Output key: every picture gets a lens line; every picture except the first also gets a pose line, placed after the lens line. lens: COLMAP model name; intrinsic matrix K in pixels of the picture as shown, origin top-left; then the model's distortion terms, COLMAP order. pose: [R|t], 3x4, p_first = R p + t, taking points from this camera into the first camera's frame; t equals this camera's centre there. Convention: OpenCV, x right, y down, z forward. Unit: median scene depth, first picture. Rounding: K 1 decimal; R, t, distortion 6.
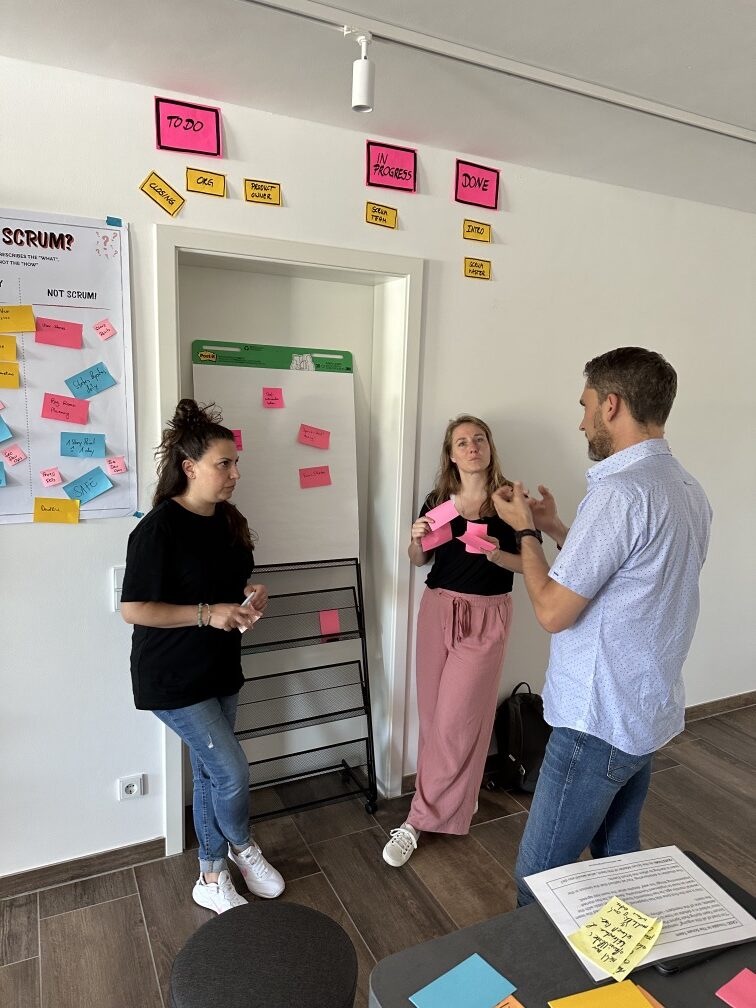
lens RADIAL K [[708.7, 0, 378.0], [0, 708.7, 504.0], [0, 0, 1]] dist [-0.002270, -0.007937]
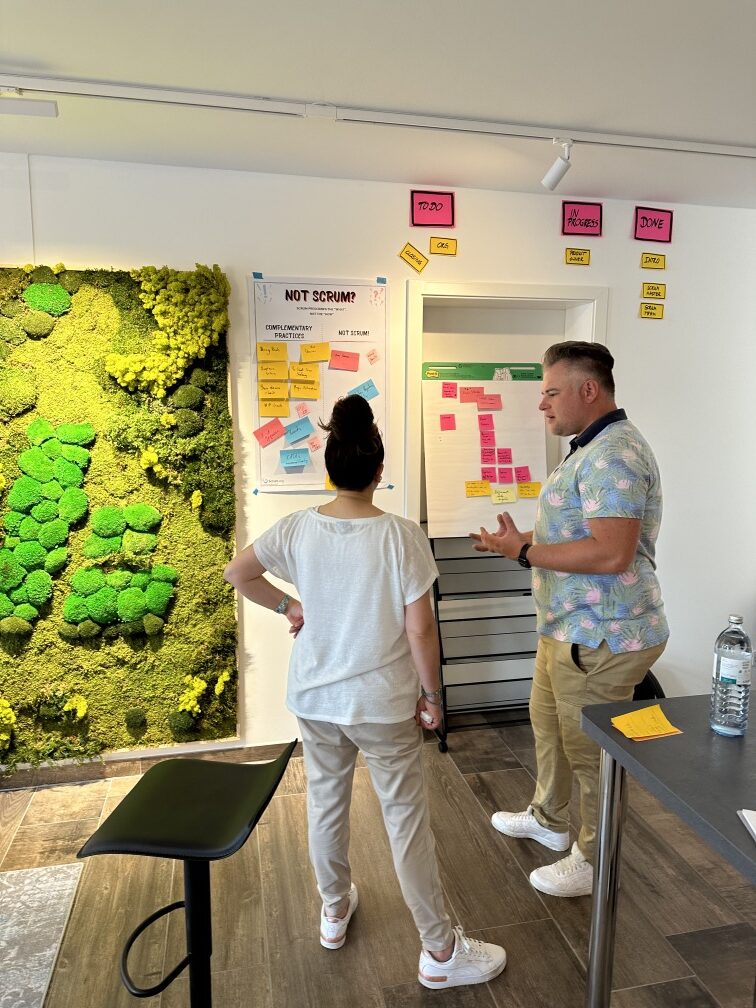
lens RADIAL K [[751.5, 0, 378.0], [0, 751.5, 504.0], [0, 0, 1]] dist [0.060384, -0.008862]
pose [[0.975584, 0.002484, -0.219611, -0.037485], [-0.008435, 0.999622, -0.026168, 0.080410], [0.219463, 0.027381, 0.975236, -0.413657]]
